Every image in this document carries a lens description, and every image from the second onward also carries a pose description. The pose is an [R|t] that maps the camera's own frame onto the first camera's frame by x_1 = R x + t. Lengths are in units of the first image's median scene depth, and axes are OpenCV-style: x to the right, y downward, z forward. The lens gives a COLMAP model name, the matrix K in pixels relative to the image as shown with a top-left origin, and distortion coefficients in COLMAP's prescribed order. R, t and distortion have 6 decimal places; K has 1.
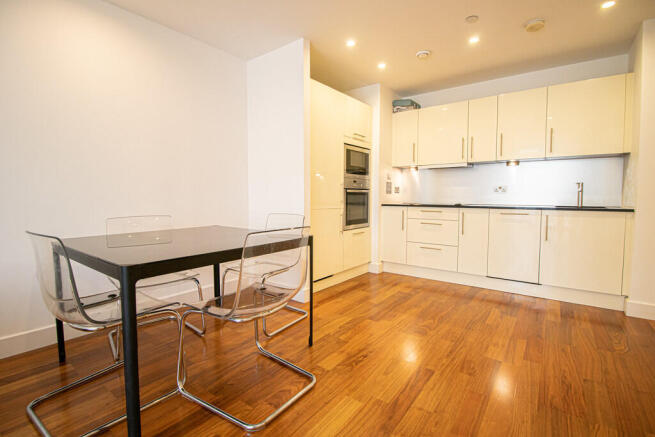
lens RADIAL K [[310.8, 0, 322.9], [0, 310.8, 214.7], [0, 0, 1]] dist [0.004667, -0.005474]
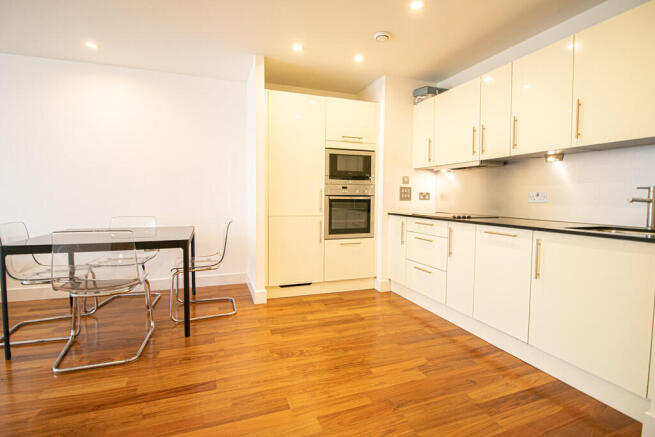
lens RADIAL K [[316.8, 0, 326.4], [0, 316.8, 216.9], [0, 0, 1]] dist [-0.003381, -0.000462]
pose [[0.836548, 0.039031, -0.546502, 0.582299], [-0.040376, 0.999139, 0.009553, -0.026243], [0.546404, 0.014074, 0.837404, 0.181481]]
